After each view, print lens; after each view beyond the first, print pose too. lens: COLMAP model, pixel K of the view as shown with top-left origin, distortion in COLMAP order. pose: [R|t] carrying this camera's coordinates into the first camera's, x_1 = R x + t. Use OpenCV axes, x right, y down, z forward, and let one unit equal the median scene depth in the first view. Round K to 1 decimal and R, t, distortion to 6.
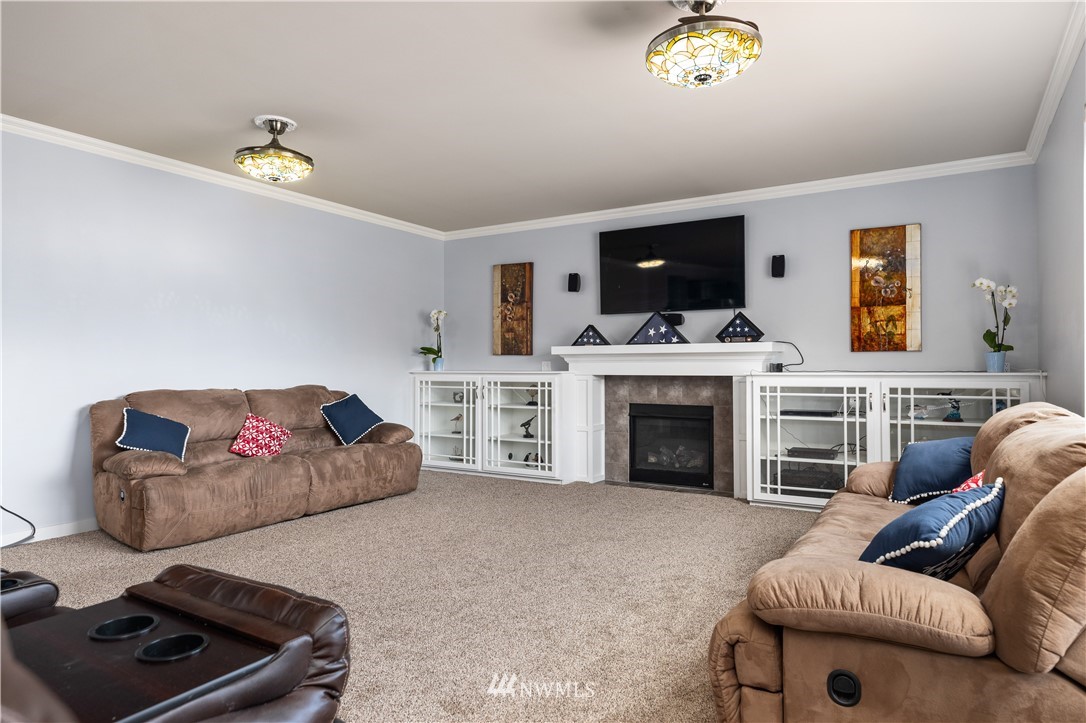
lens RADIAL K [[671.0, 0, 549.1], [0, 671.0, 362.8], [0, 0, 1]] dist [0.018008, -0.007257]
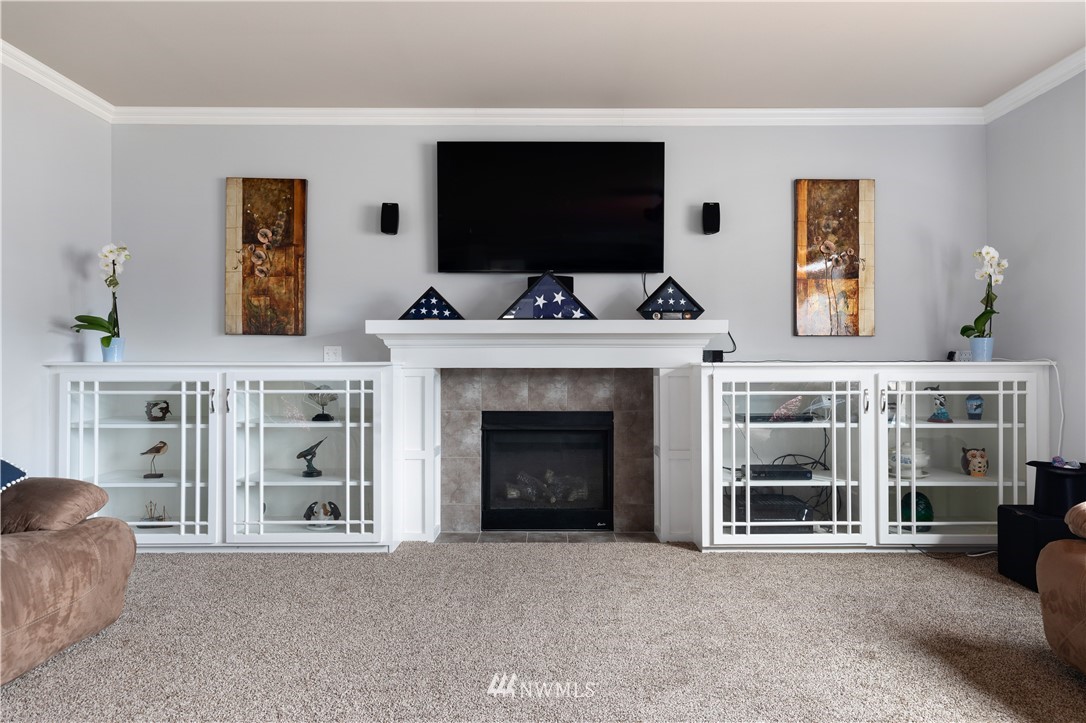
lens RADIAL K [[671.0, 0, 535.2], [0, 671.0, 362.6], [0, 0, 1]] dist [0.018008, -0.007257]
pose [[0.850530, 0.001832, 0.525923, -0.185673], [-0.003703, 0.999990, 0.002504, 0.011495], [-0.525913, -0.004078, 0.850529, 0.430785]]
